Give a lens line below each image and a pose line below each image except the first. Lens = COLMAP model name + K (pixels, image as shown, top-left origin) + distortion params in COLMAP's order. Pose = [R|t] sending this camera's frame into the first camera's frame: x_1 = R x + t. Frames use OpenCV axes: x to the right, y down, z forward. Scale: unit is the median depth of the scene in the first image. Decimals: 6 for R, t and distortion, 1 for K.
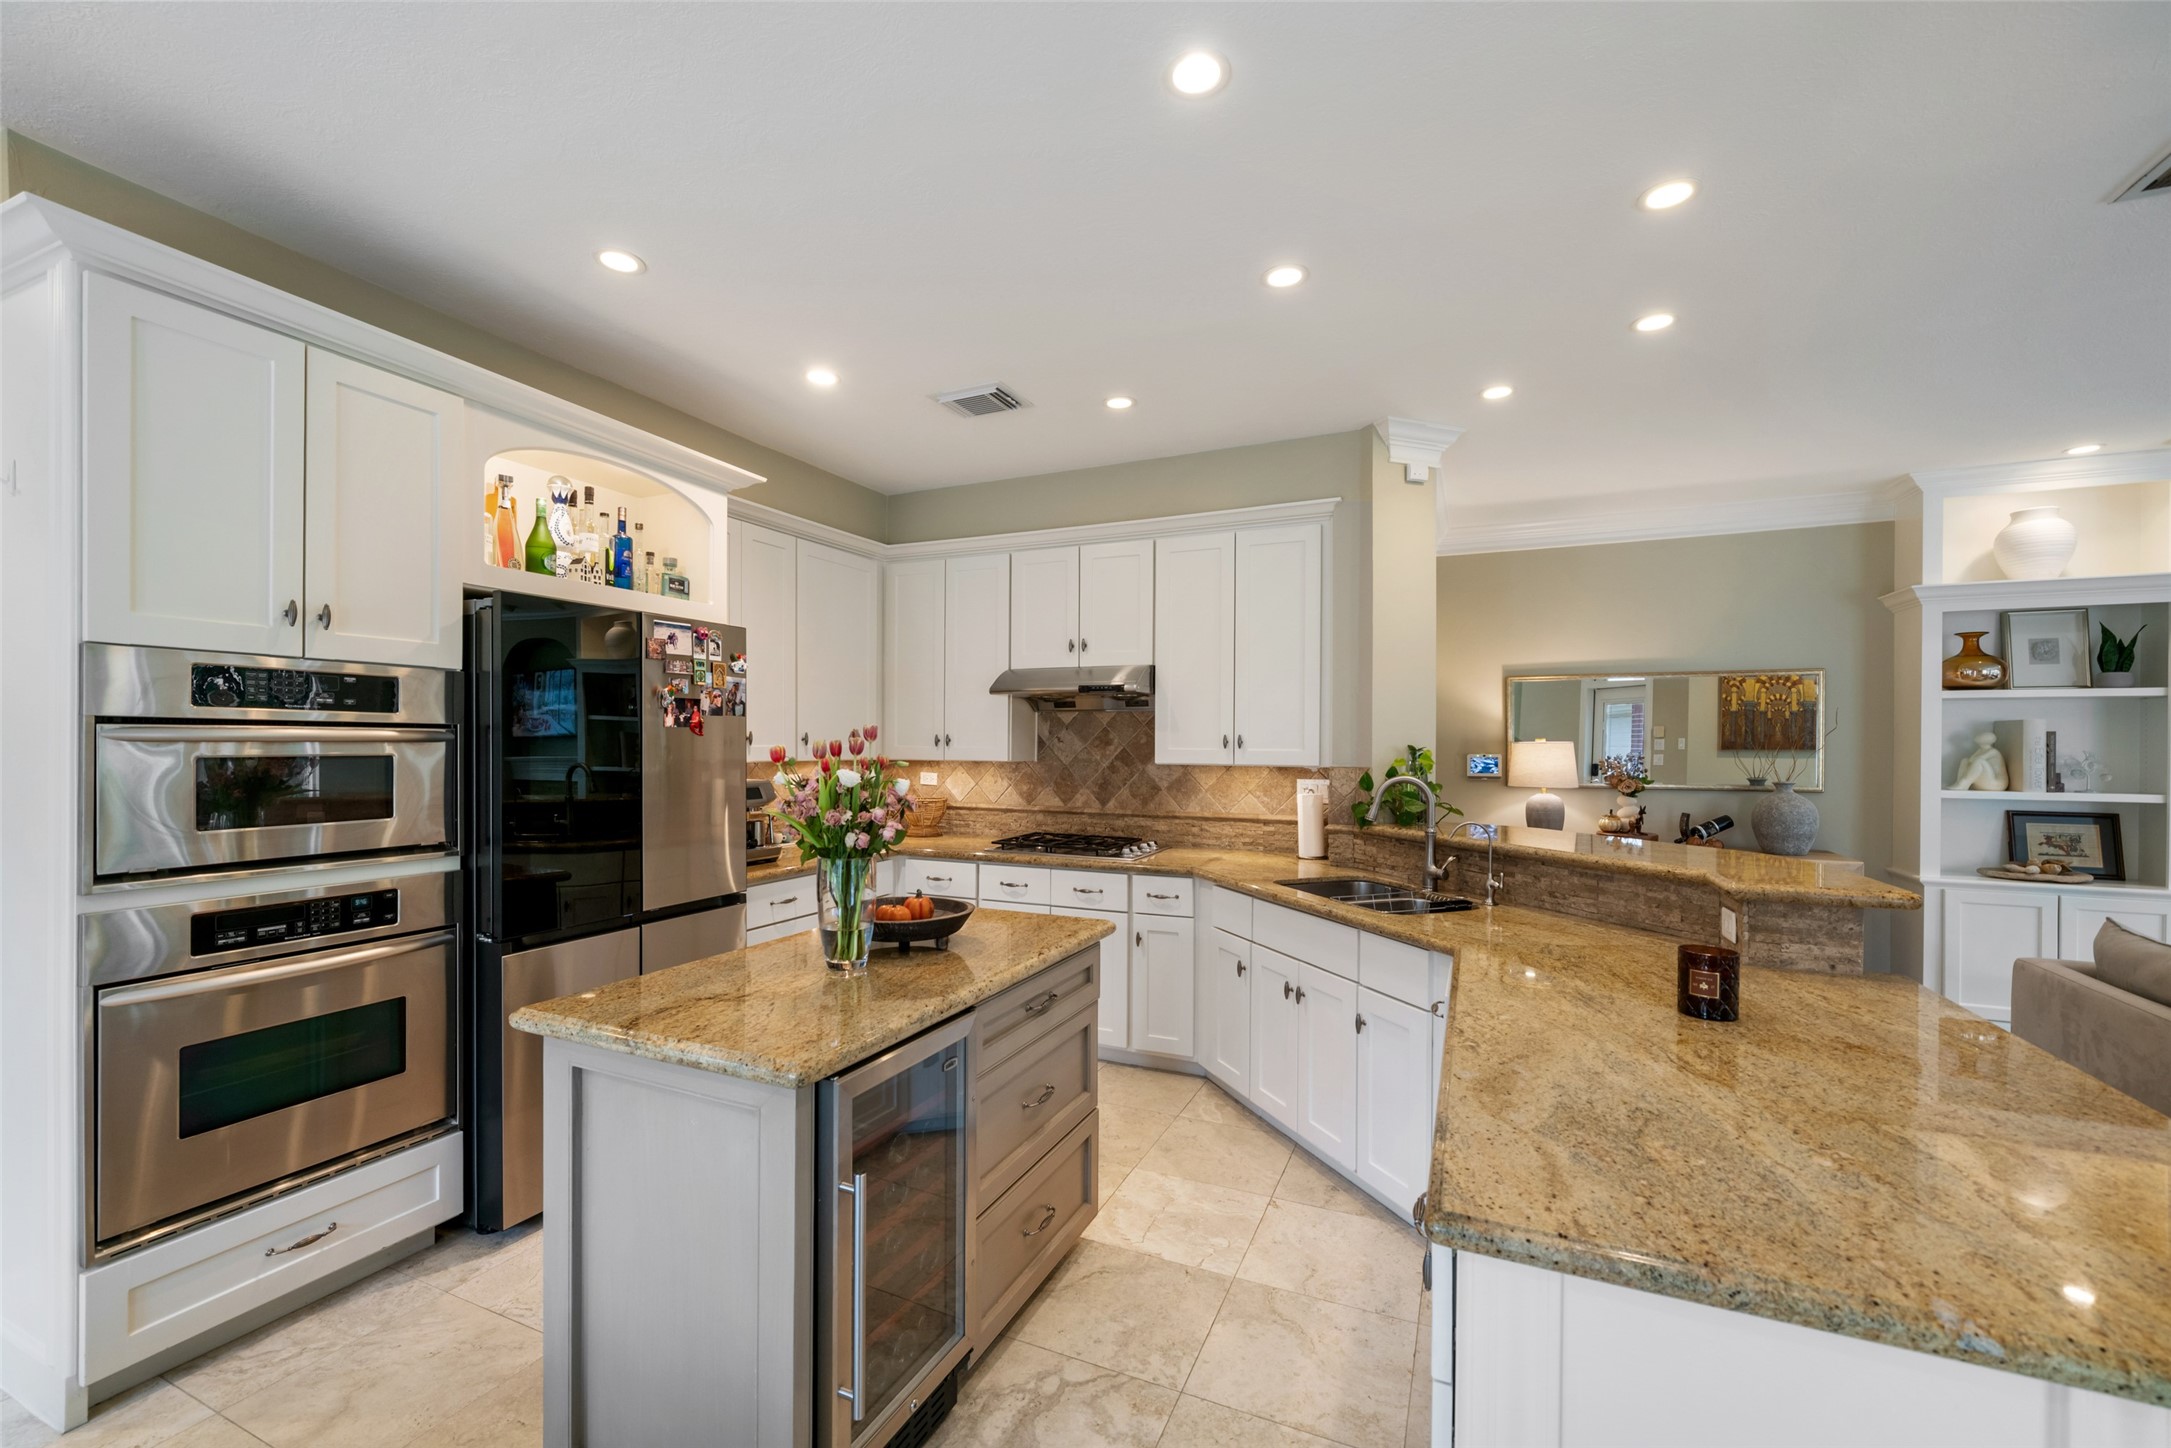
lens RADIAL K [[885.2, 0, 1080.9], [0, 885.2, 745.8], [0, 0, 1]] dist [0.000726, -0.000066]
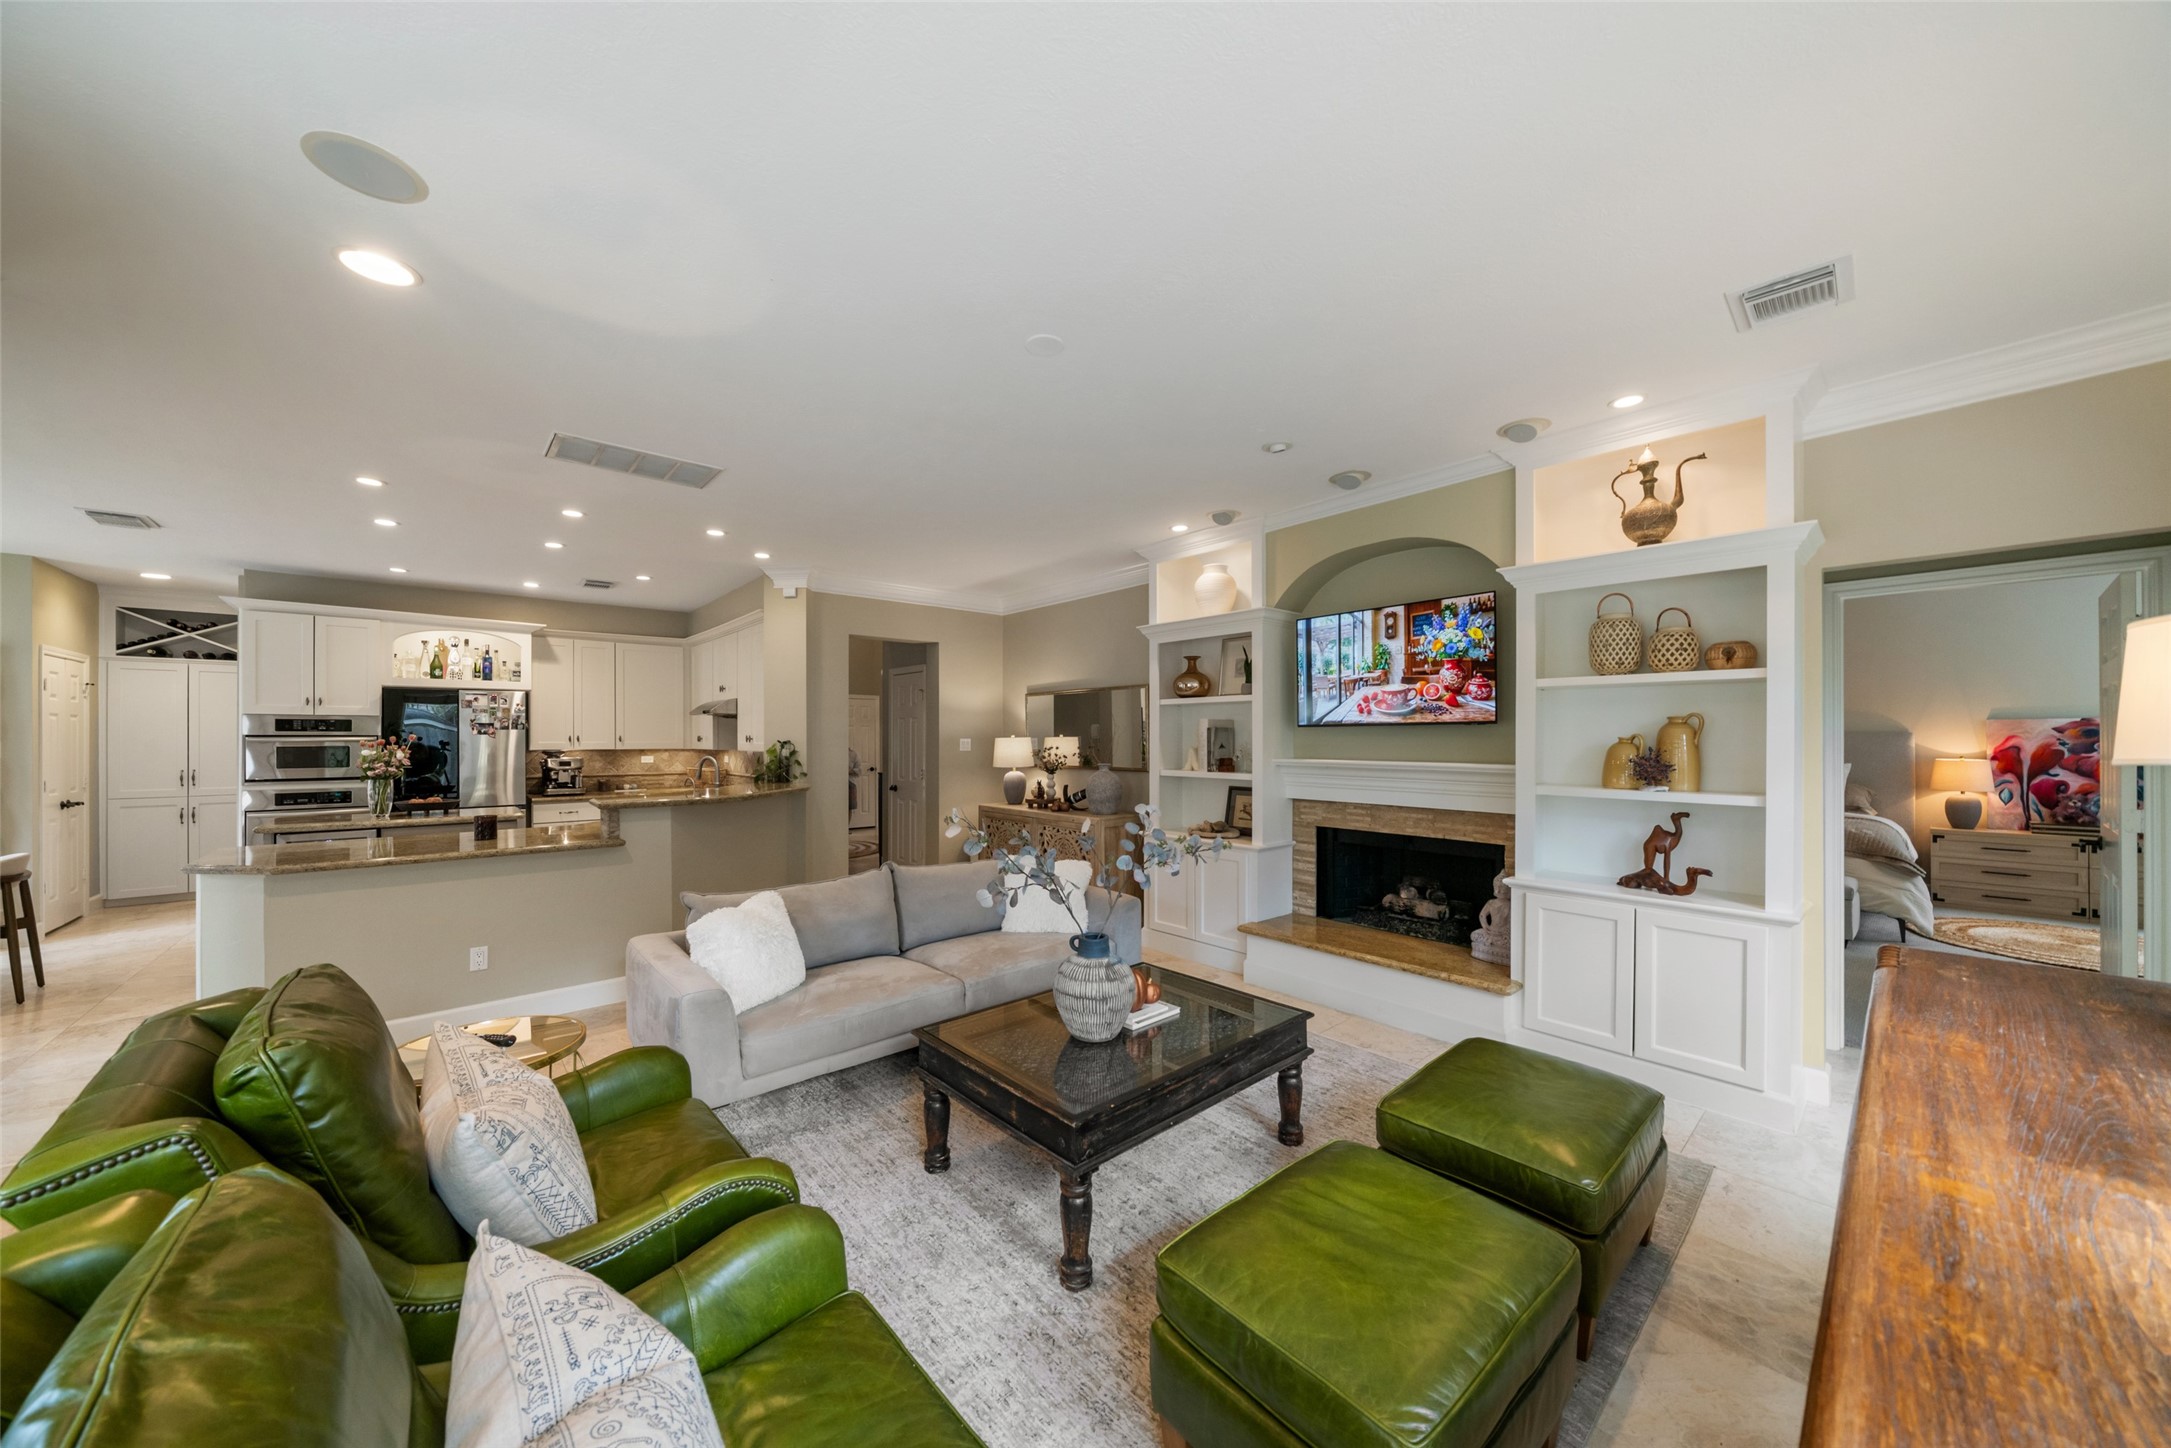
lens RADIAL K [[743.7, 0, 1081.5], [0, 743.7, 739.0], [0, 0, 1]] dist [-0.008582, 0.000104]
pose [[0.910718, -0.007316, -0.412963, 1.821639], [0.004484, 0.999959, -0.007825, 0.012548], [0.413003, 0.005275, 0.910714, -0.173569]]
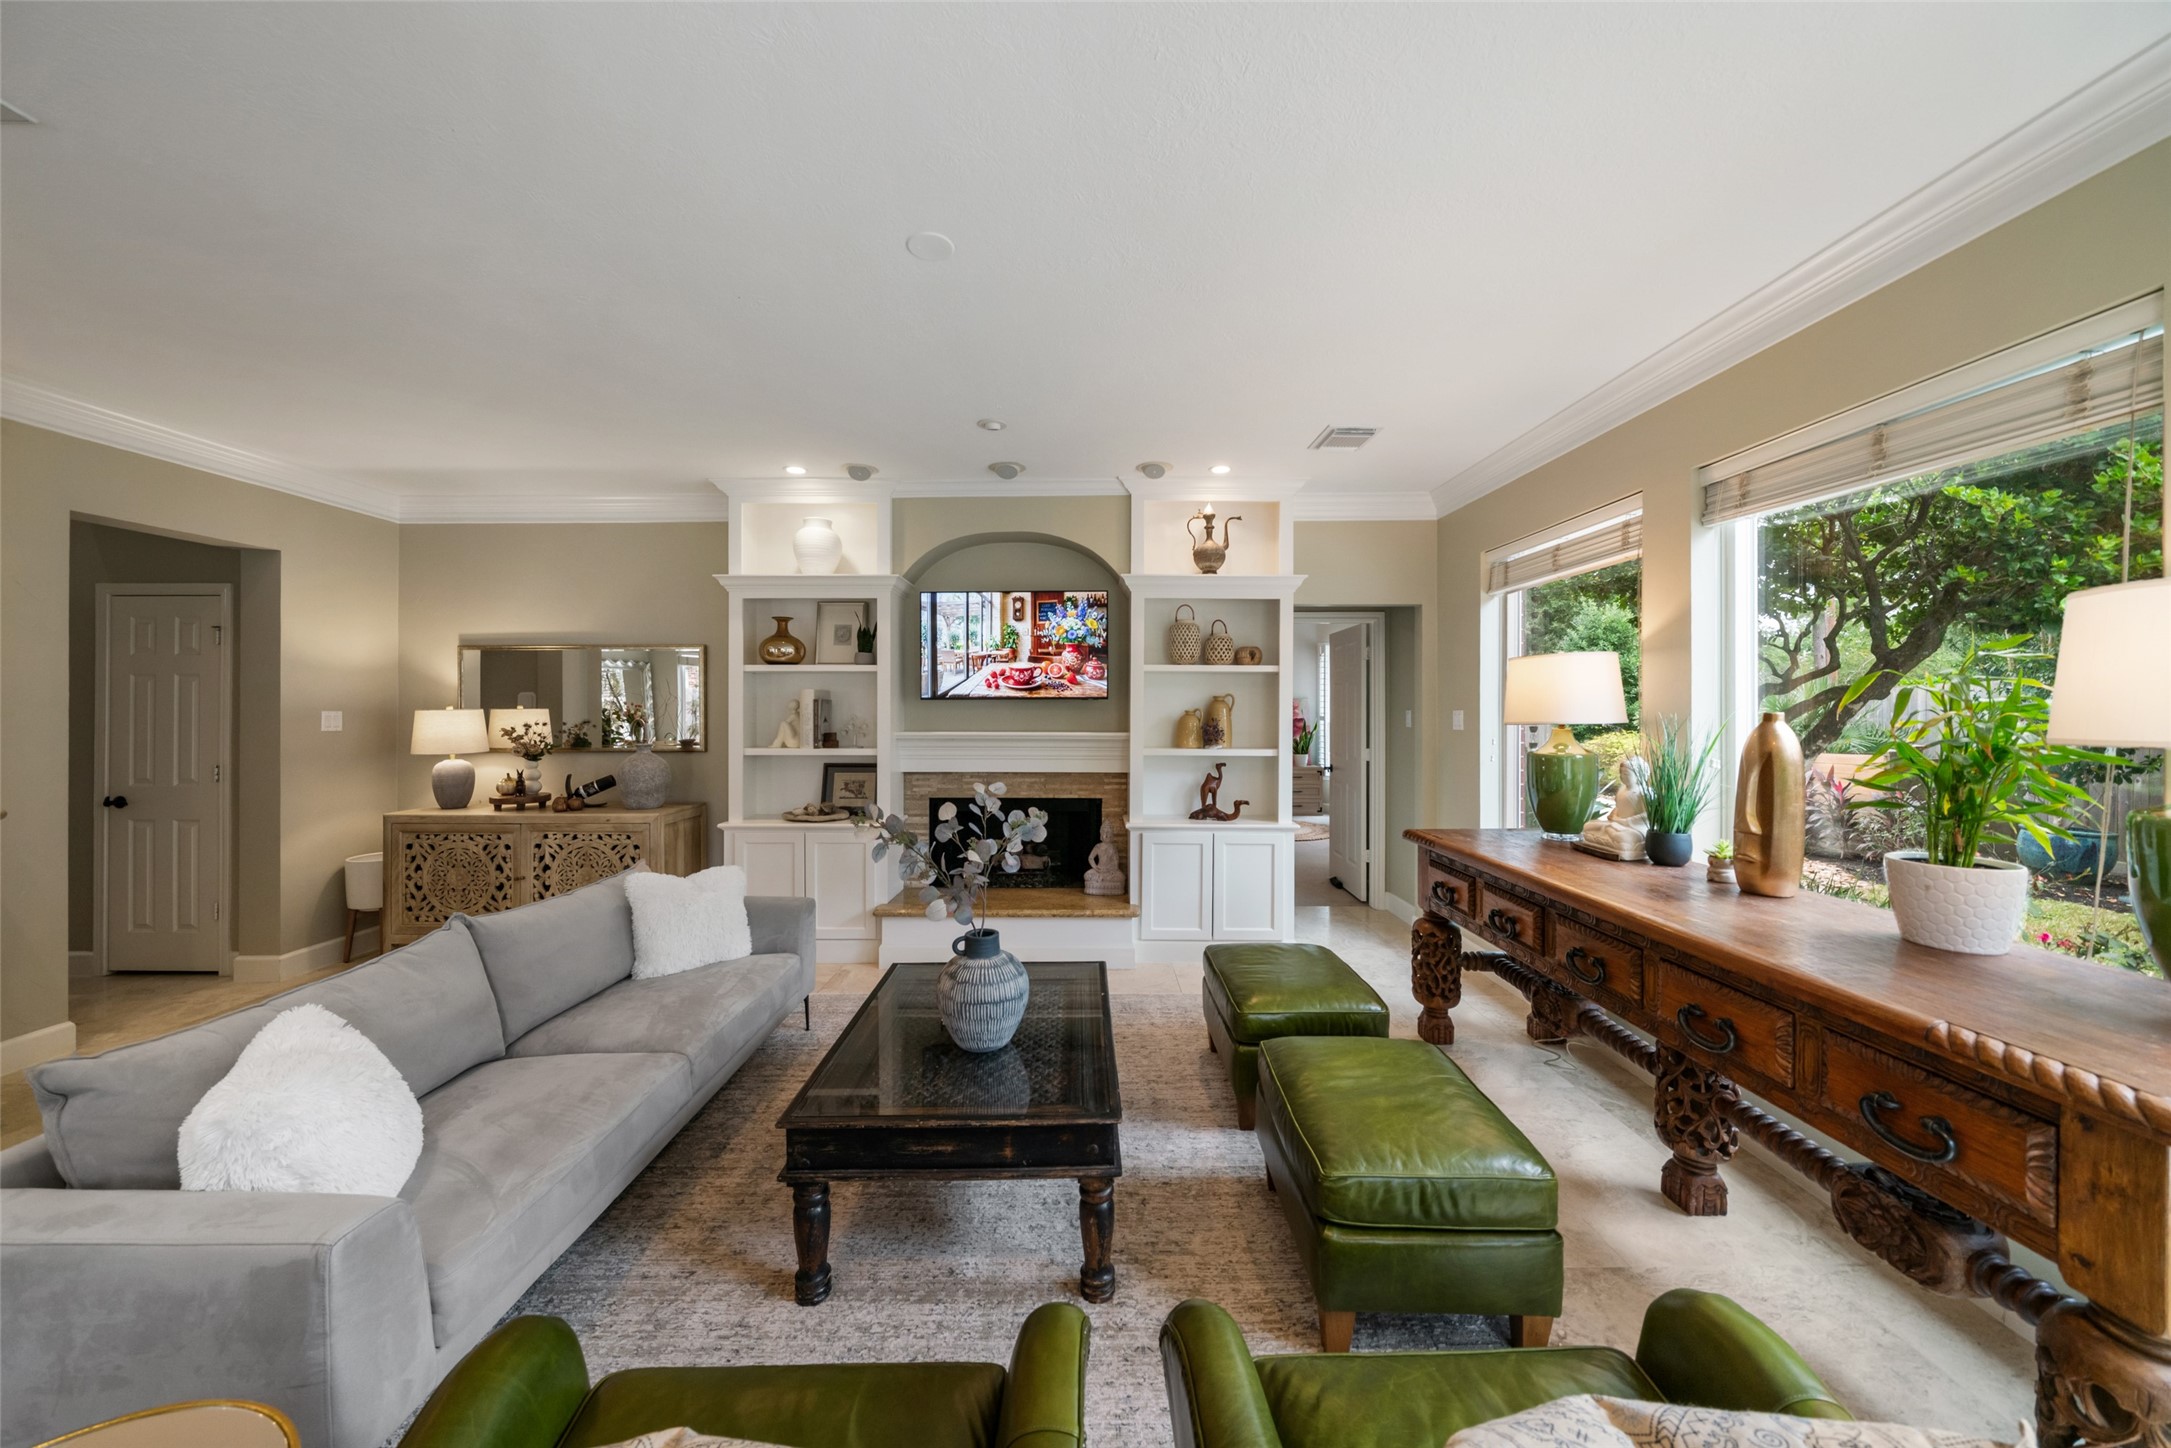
lens RADIAL K [[743.7, 0, 1101.0], [0, 743.7, 713.5], [0, 0, 1]] dist [-0.008582, 0.000104]
pose [[0.908686, -0.009160, 0.417380, 1.341057], [0.008974, 0.999957, 0.002409, 0.006375], [-0.417384, 0.001556, 0.908729, -0.140150]]
